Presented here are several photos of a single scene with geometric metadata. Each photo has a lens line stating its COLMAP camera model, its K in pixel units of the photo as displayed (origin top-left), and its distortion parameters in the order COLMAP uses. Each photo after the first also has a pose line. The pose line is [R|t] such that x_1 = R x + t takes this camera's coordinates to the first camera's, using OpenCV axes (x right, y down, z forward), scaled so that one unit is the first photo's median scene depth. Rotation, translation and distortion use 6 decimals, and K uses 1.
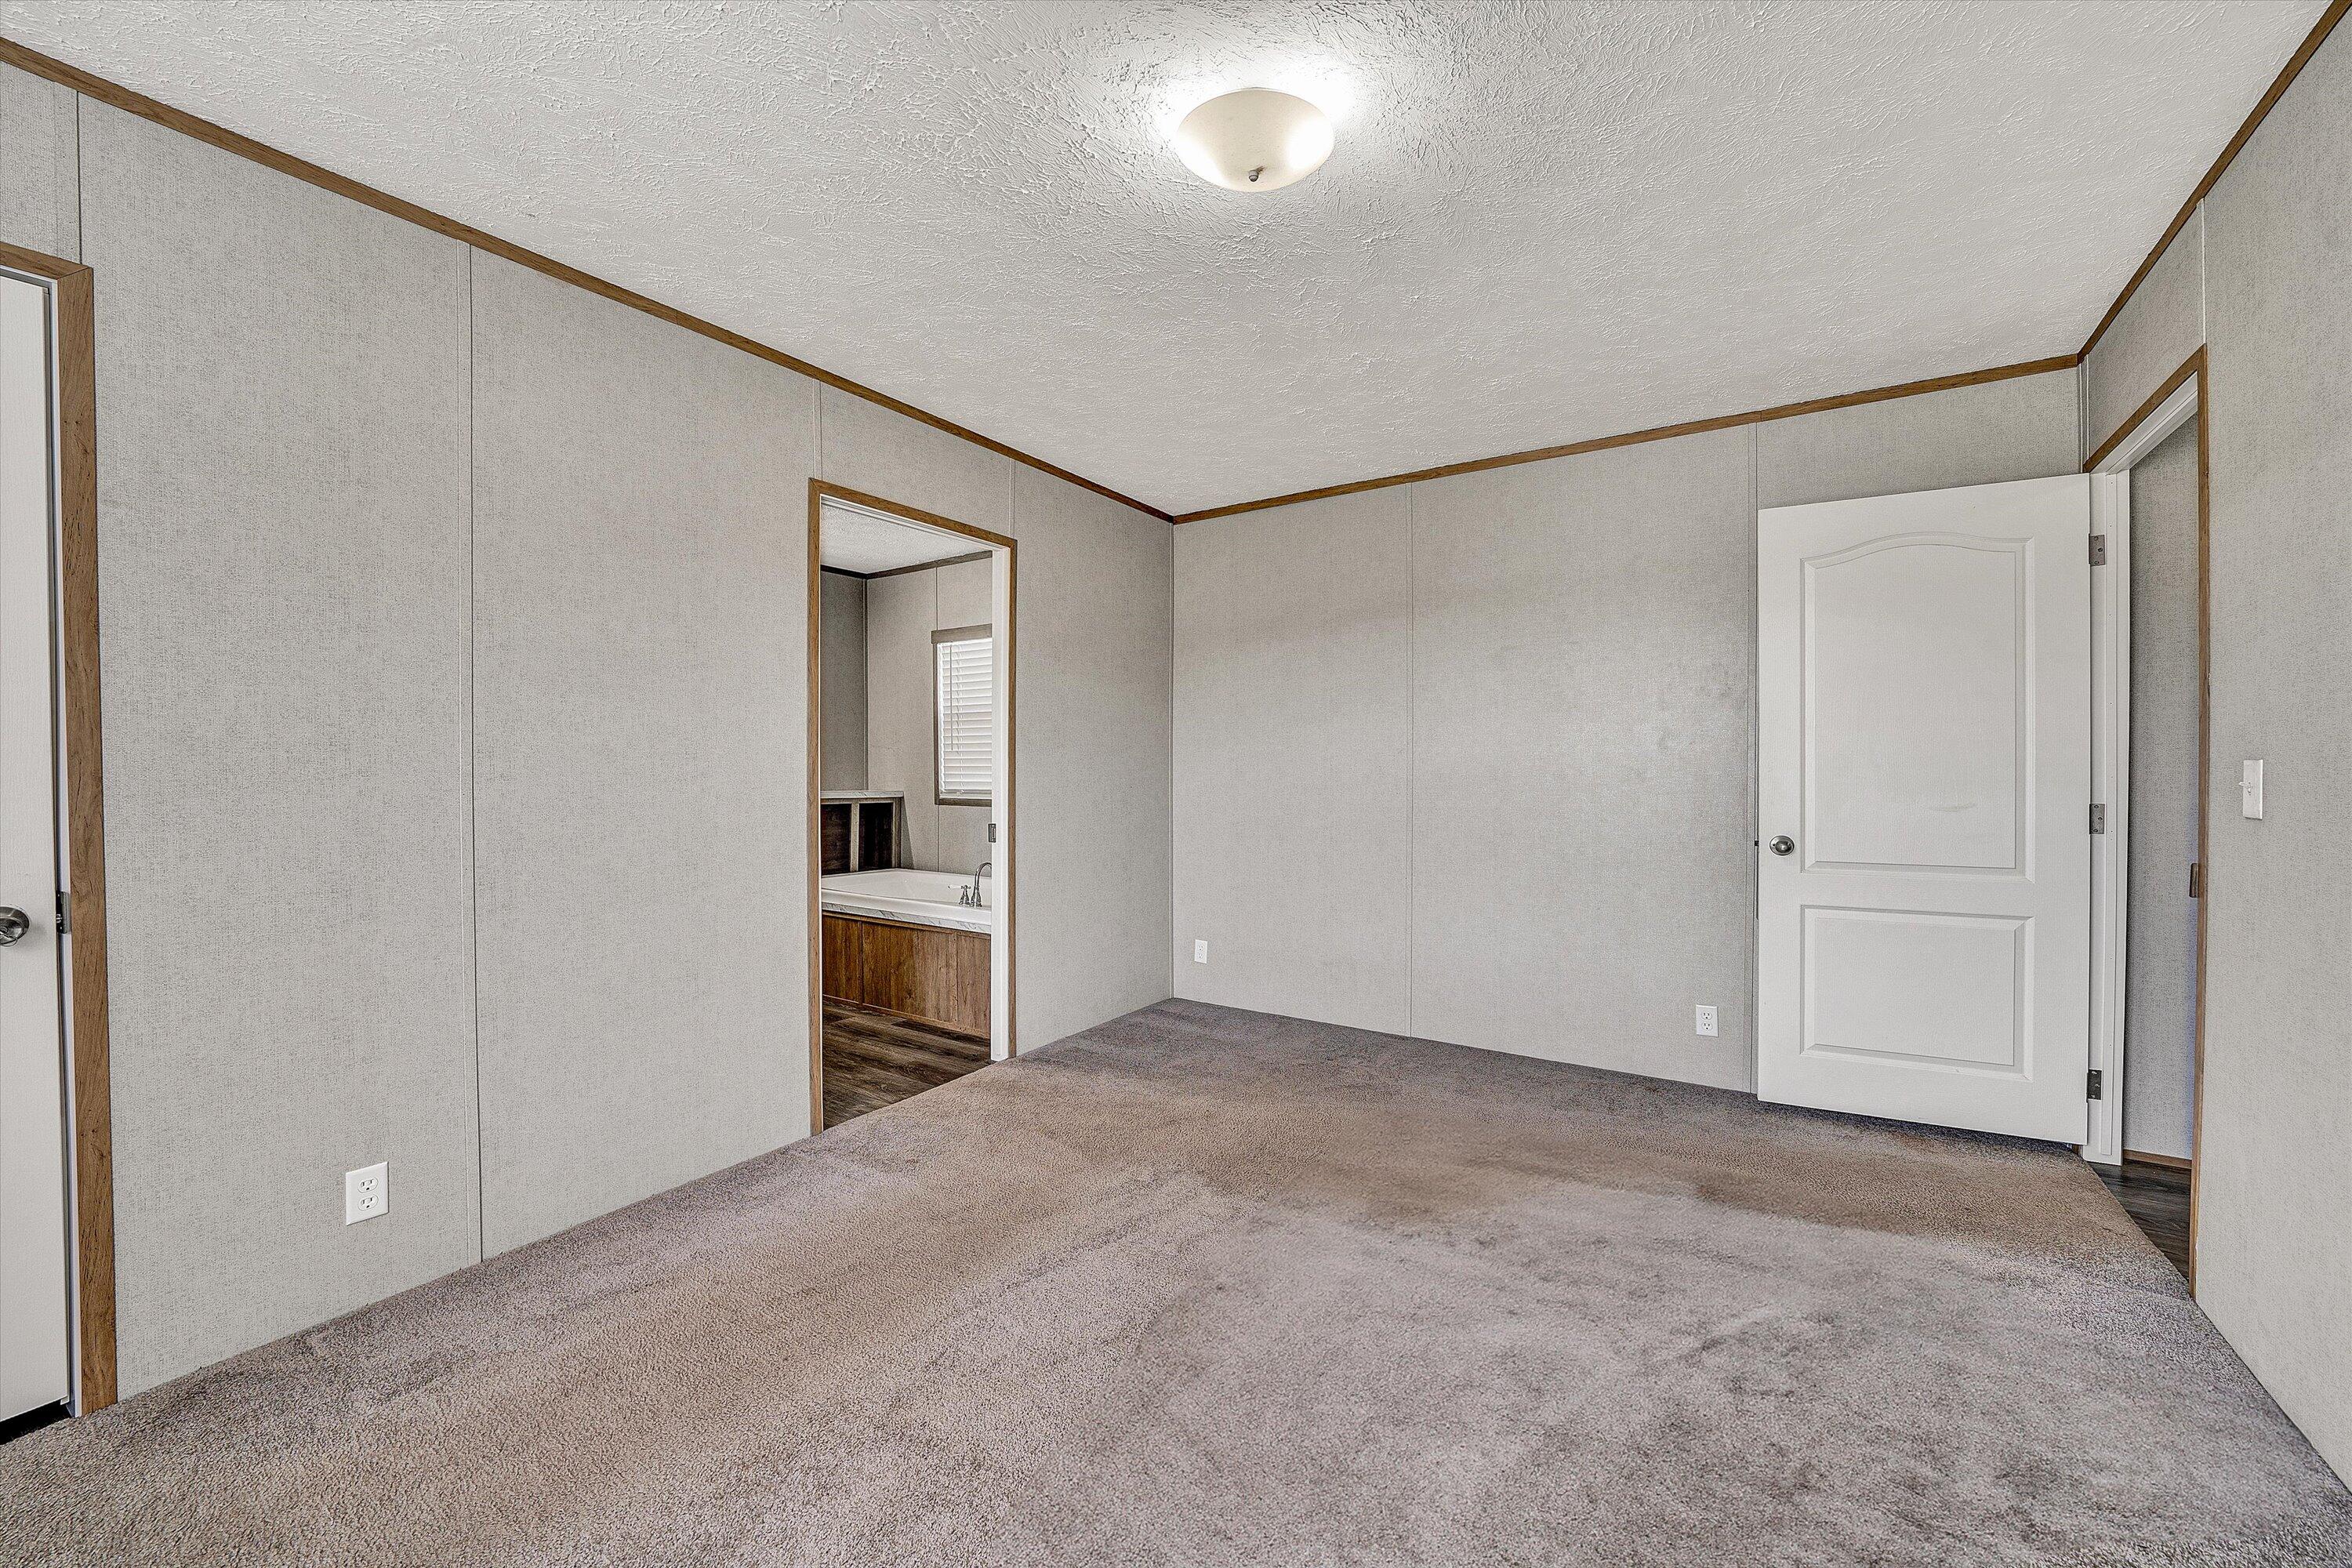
lens RADIAL K [[887.0, 0, 1185.5], [0, 887.0, 779.5], [0, 0, 1]] dist [-0.022407, 0.000199]
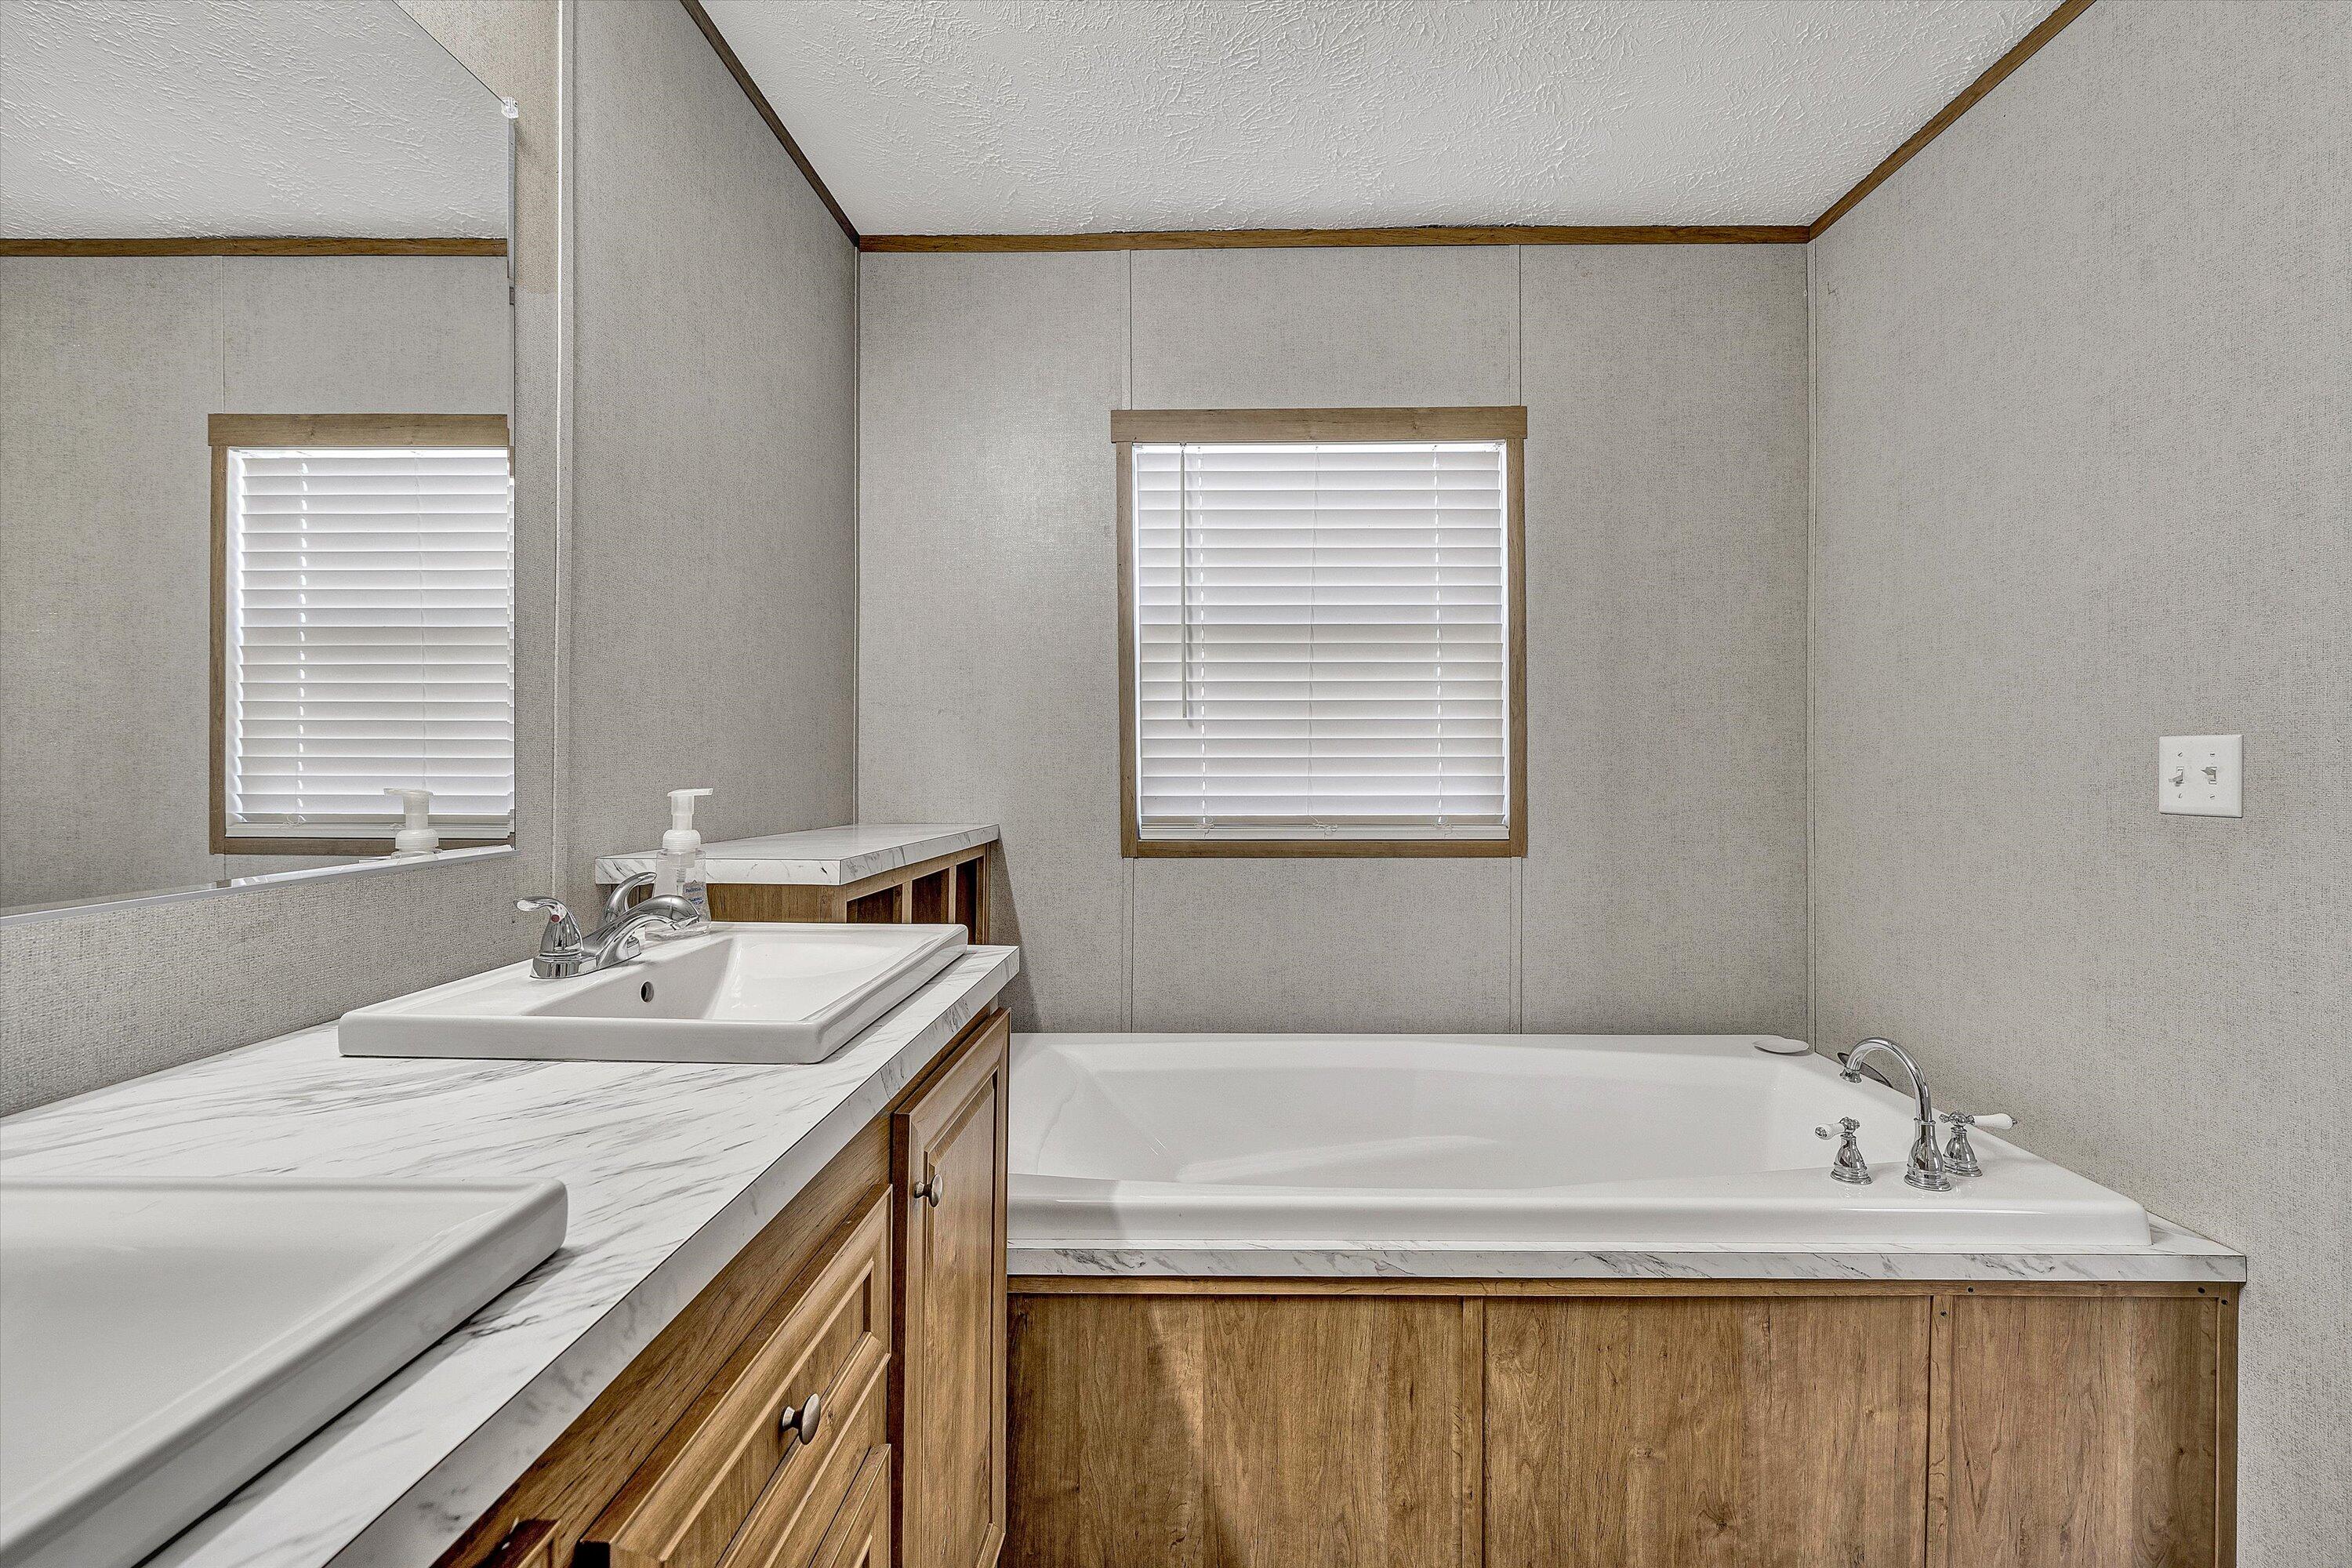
lens RADIAL K [[1382.2, 0, 1176.0], [0, 1382.2, 784.0], [0, 0, 1]] dist [-0.000029, -0.000011]
pose [[0.849947, 0.001060, 0.526867, -0.543940], [0.001822, 0.999986, -0.004952, 0.002794], [-0.526865, 0.005169, 0.849933, 0.548822]]
